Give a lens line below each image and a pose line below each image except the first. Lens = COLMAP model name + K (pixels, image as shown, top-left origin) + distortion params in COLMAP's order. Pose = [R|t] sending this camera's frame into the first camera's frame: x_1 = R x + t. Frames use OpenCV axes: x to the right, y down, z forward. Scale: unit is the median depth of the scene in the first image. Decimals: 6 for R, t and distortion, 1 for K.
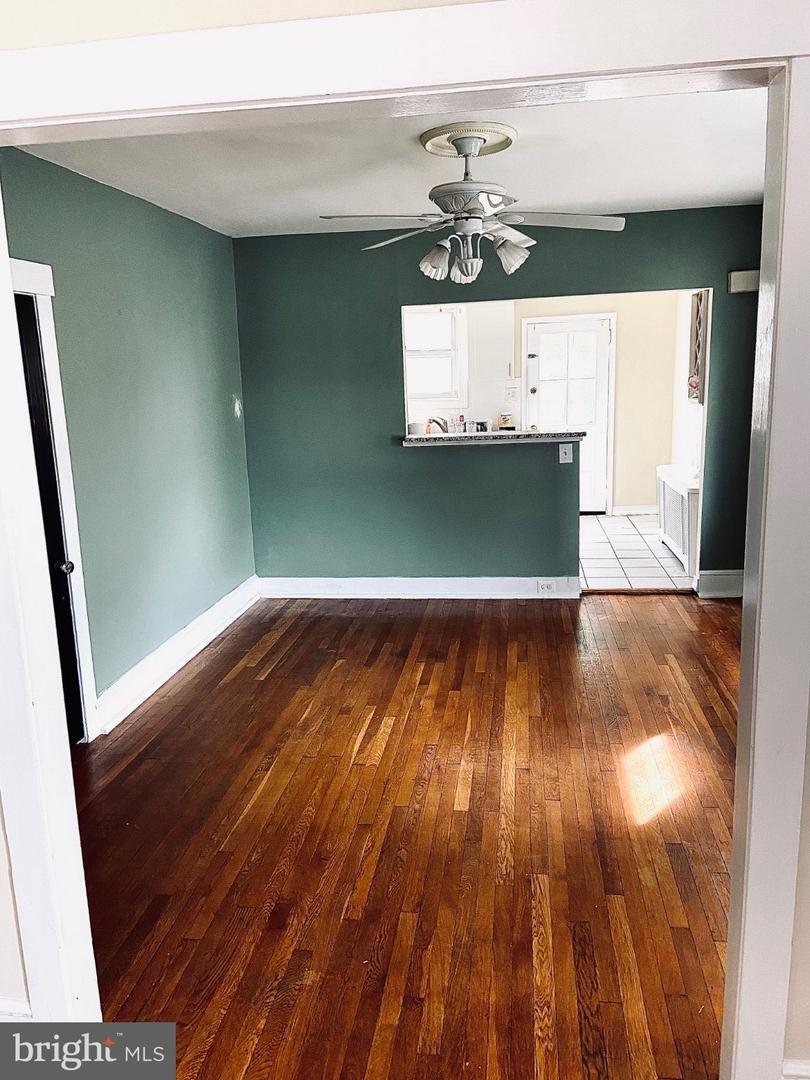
lens RADIAL K [[811.8, 0, 408.3], [0, 811.8, 533.4], [0, 0, 1]] dist [0.128843, -0.154680]
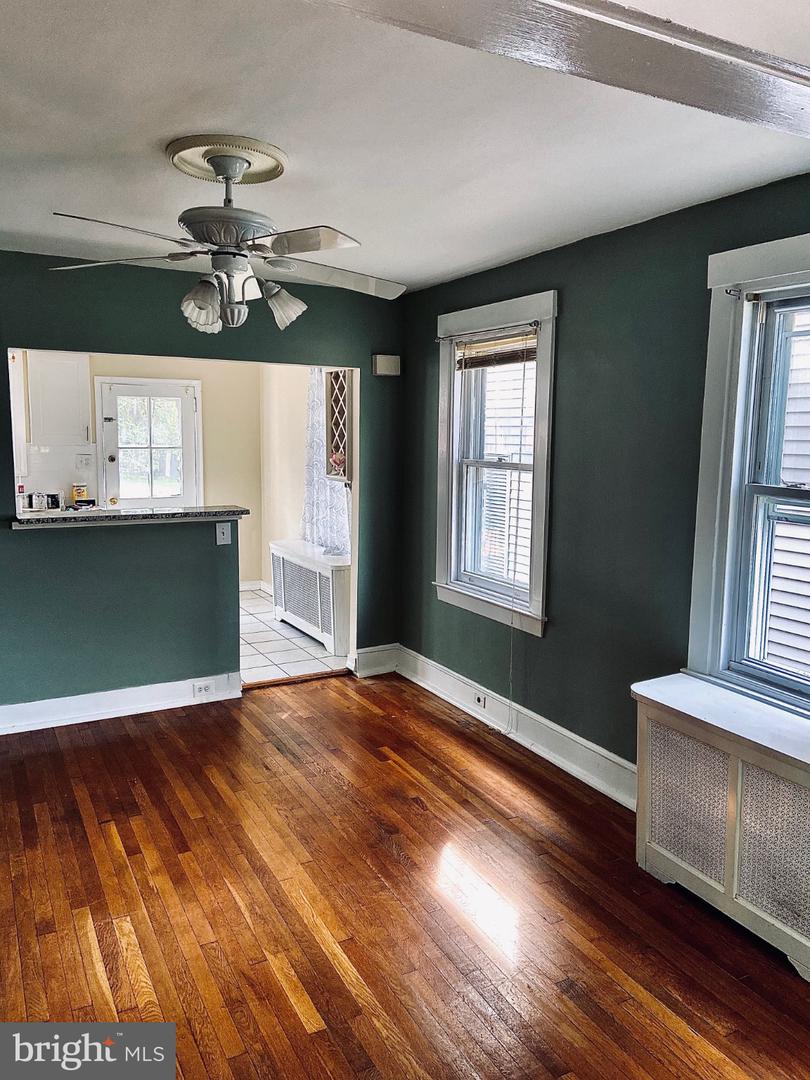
lens RADIAL K [[811.8, 0, 408.3], [0, 811.8, 533.4], [0, 0, 1]] dist [0.128843, -0.154680]
pose [[0.806825, -0.027146, 0.590166, -0.170229], [0.074567, 0.995634, -0.056146, -0.034242], [-0.586066, 0.089307, 0.805327, 0.174347]]
